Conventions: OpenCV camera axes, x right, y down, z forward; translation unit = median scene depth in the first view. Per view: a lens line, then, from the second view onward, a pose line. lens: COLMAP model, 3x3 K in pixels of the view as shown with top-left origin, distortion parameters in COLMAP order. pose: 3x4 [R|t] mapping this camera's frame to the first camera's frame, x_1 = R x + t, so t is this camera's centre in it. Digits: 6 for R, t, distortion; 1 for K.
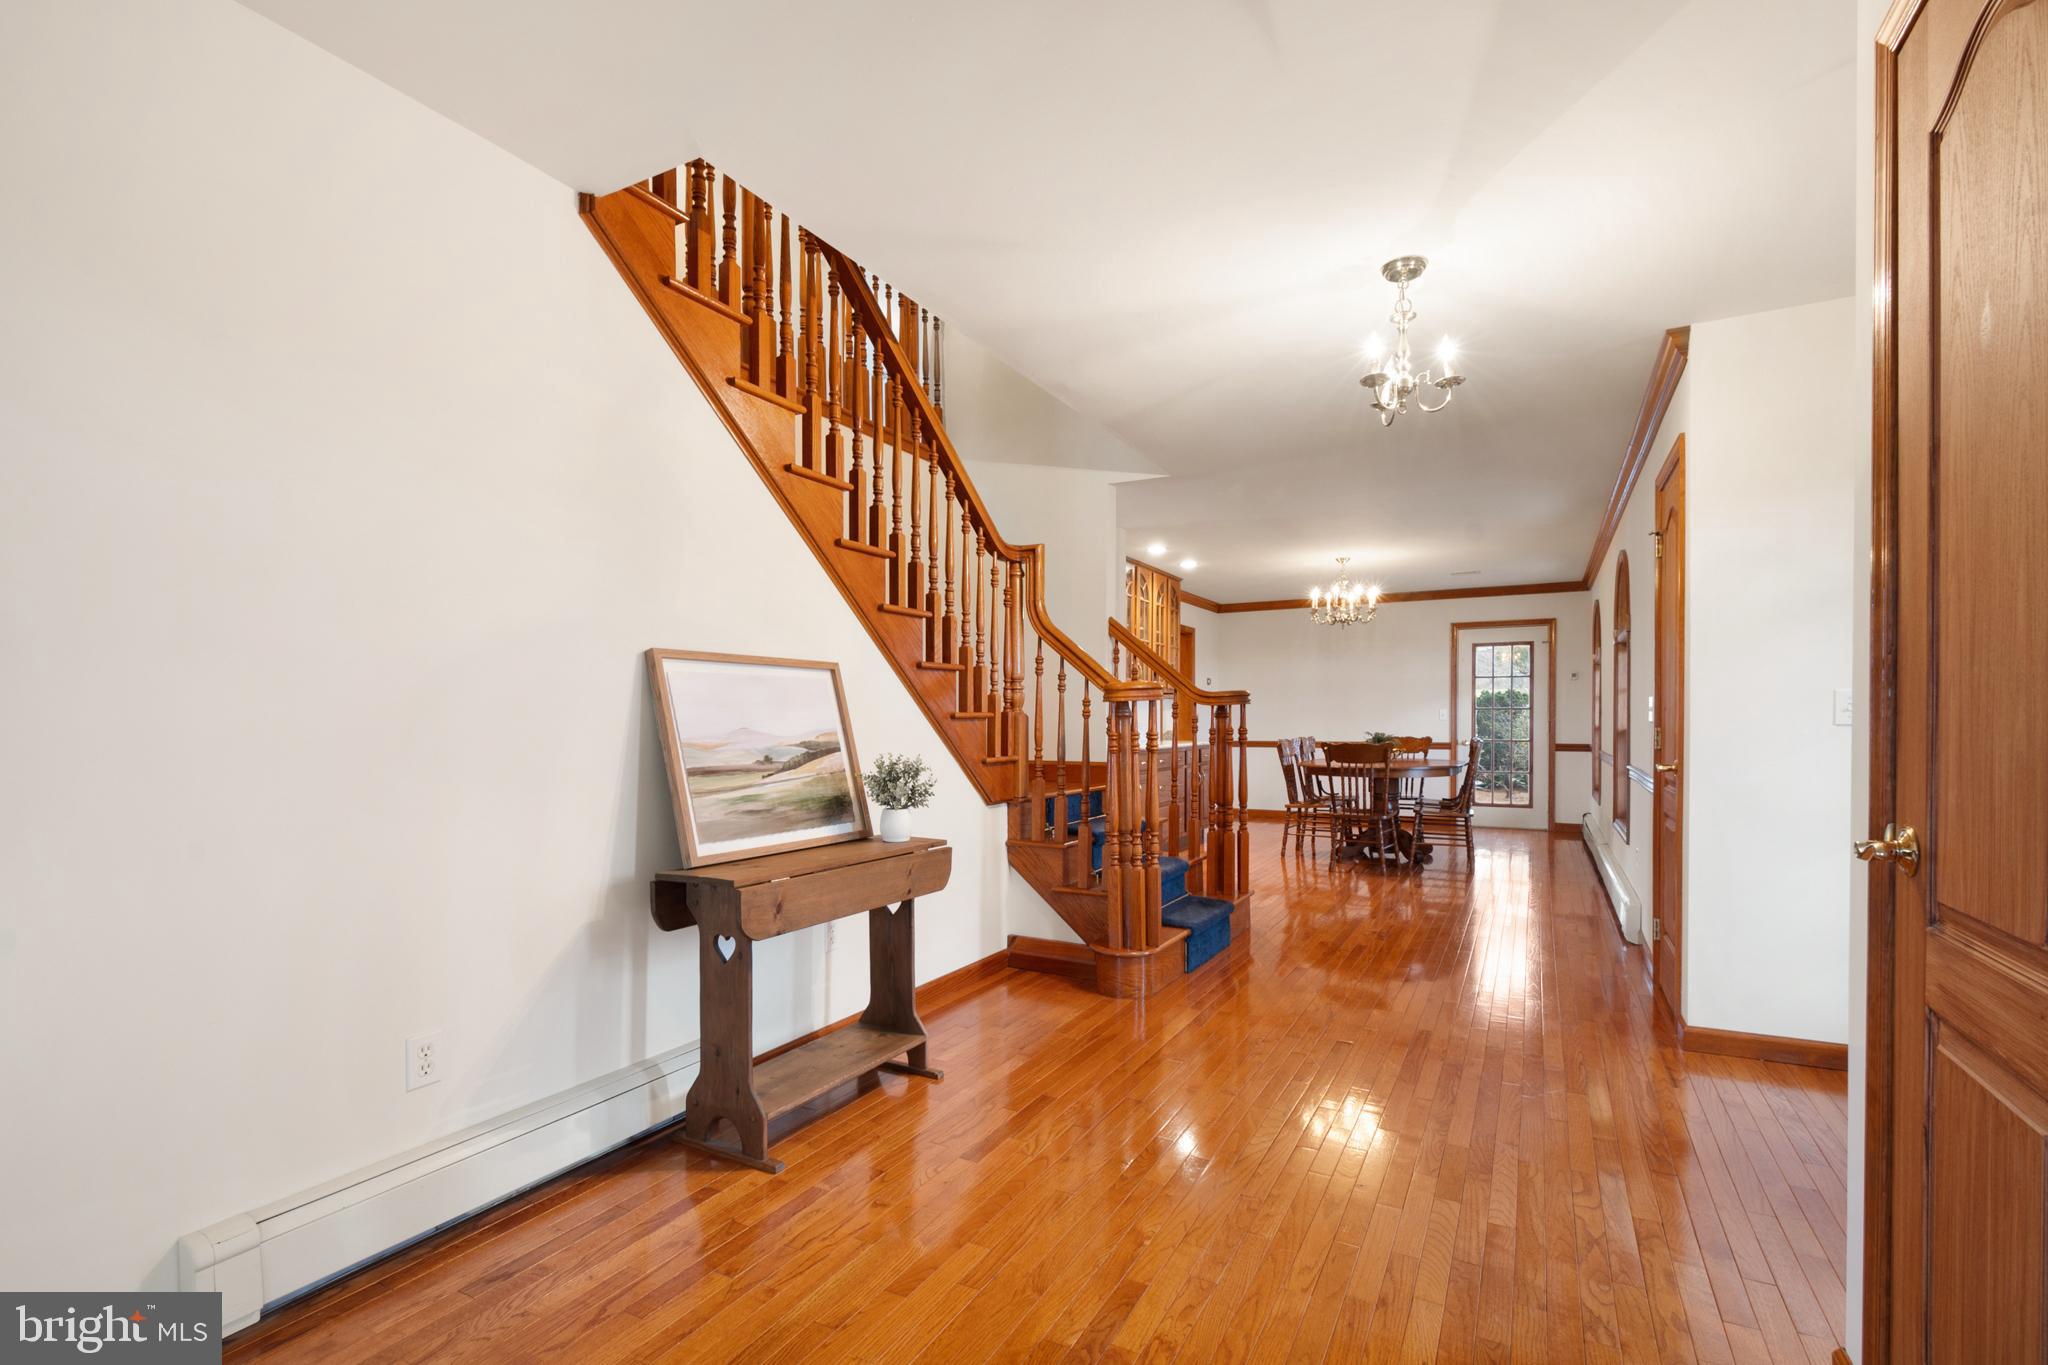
lens RADIAL K [[926.0, 0, 1034.1], [0, 926.0, 719.8], [0, 0, 1]] dist [0.011134, -0.000751]
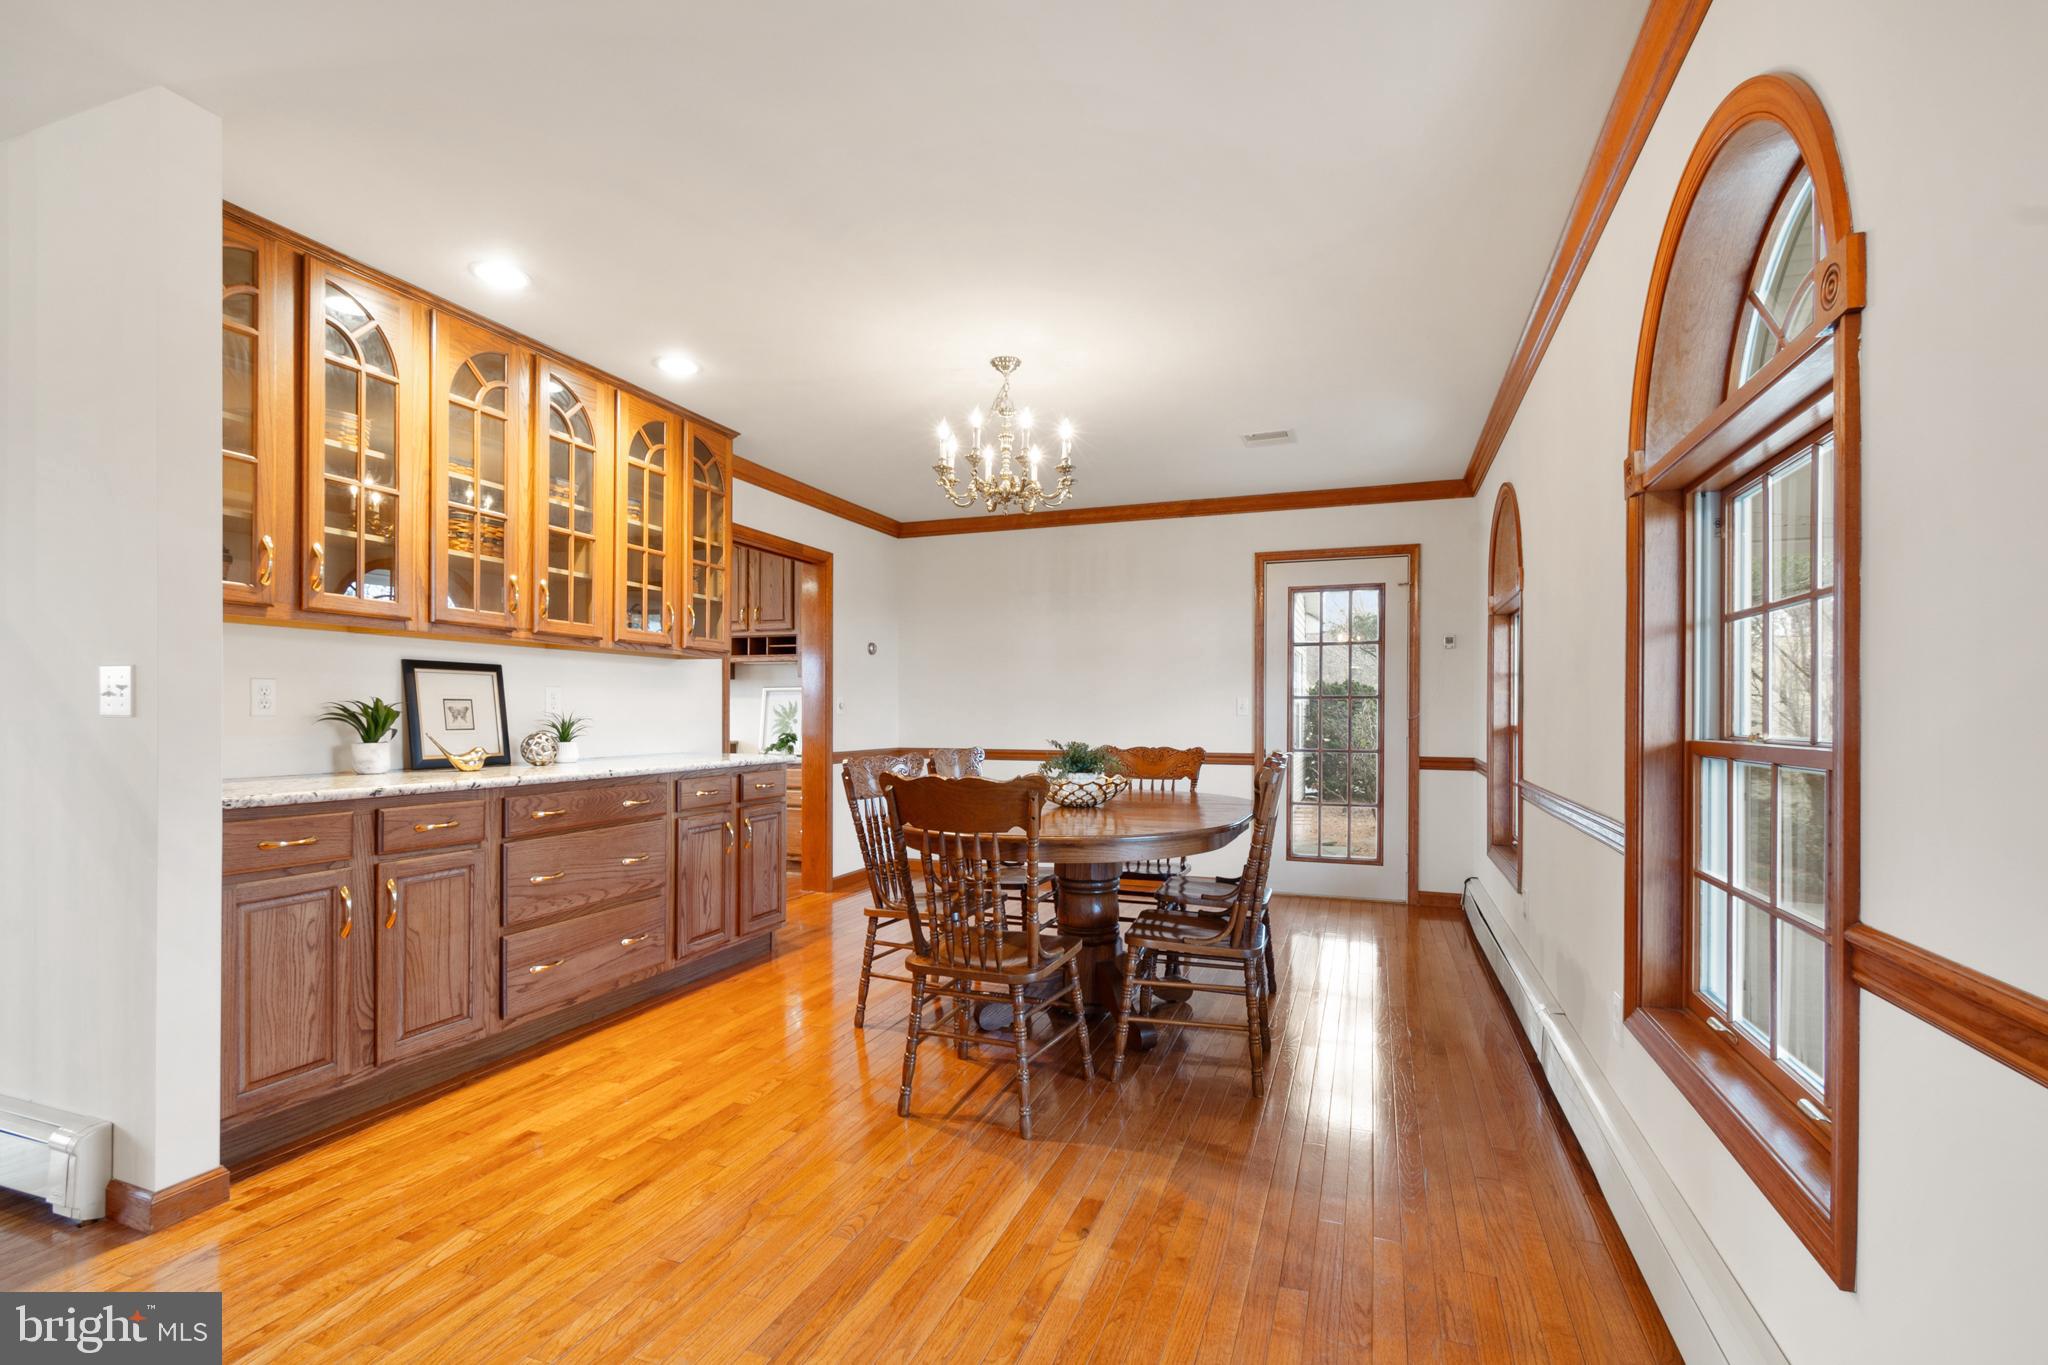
lens RADIAL K [[926.0, 0, 1041.9], [0, 926.0, 708.6], [0, 0, 1]] dist [0.011134, -0.000751]
pose [[0.988122, 0.004300, 0.153614, 0.236714], [-0.003298, 0.999972, -0.006777, 0.000252], [-0.153639, 0.006190, 0.988108, 0.460694]]
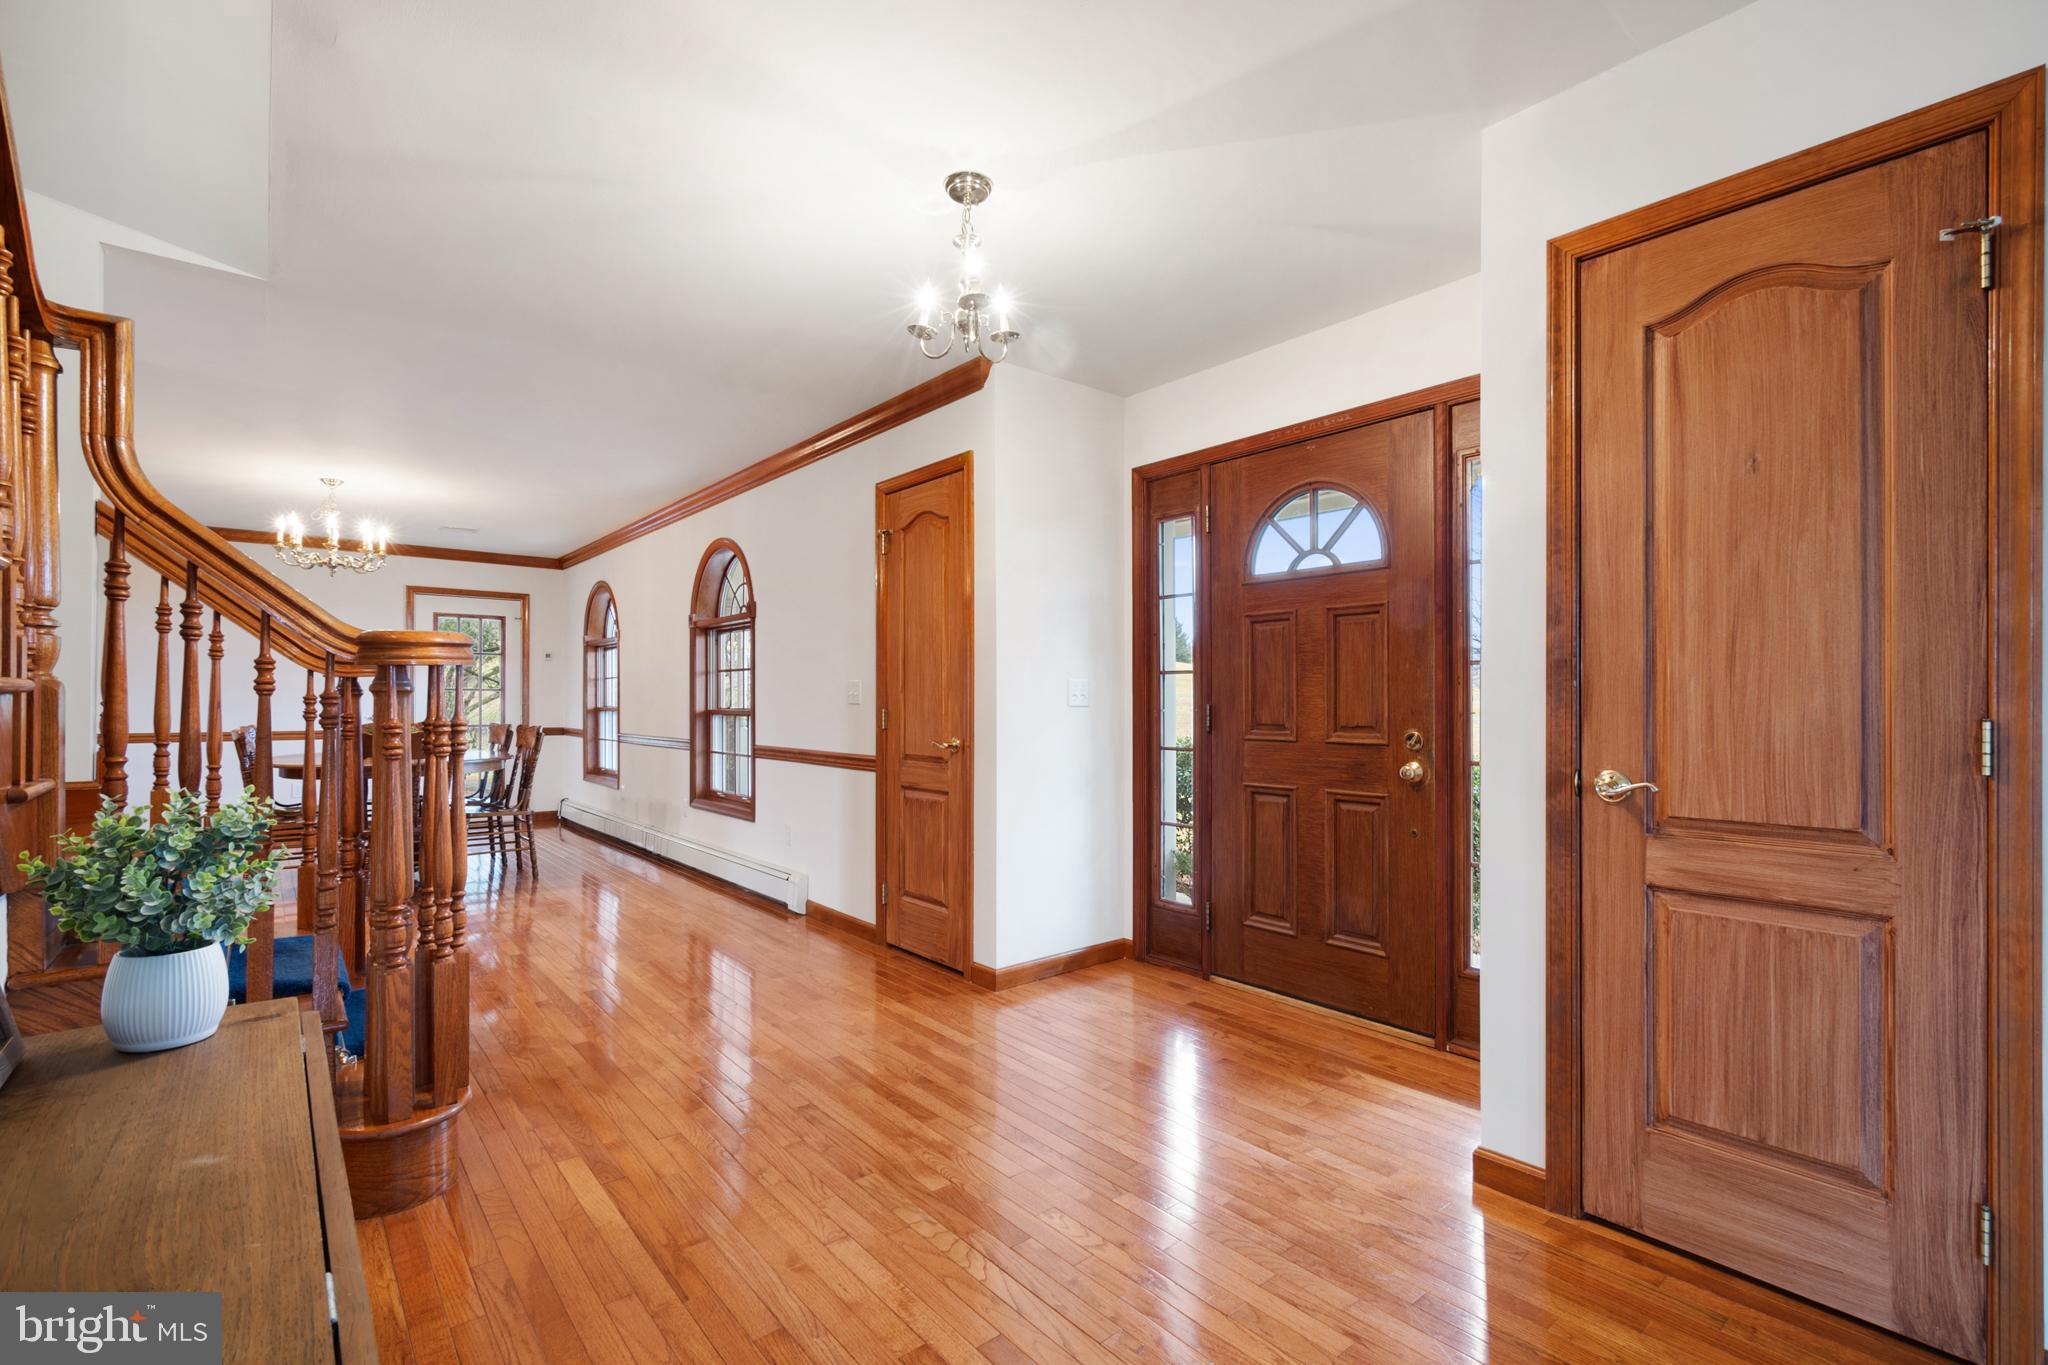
lens RADIAL K [[926.0, 0, 1032.5], [0, 926.0, 695.3], [0, 0, 1]] dist [0.011134, -0.000751]
pose [[0.377143, 0.007365, 0.926126, -0.113927], [0.000997, 0.999965, -0.008358, 0.001189], [-0.926155, 0.004075, 0.377122, 0.181525]]
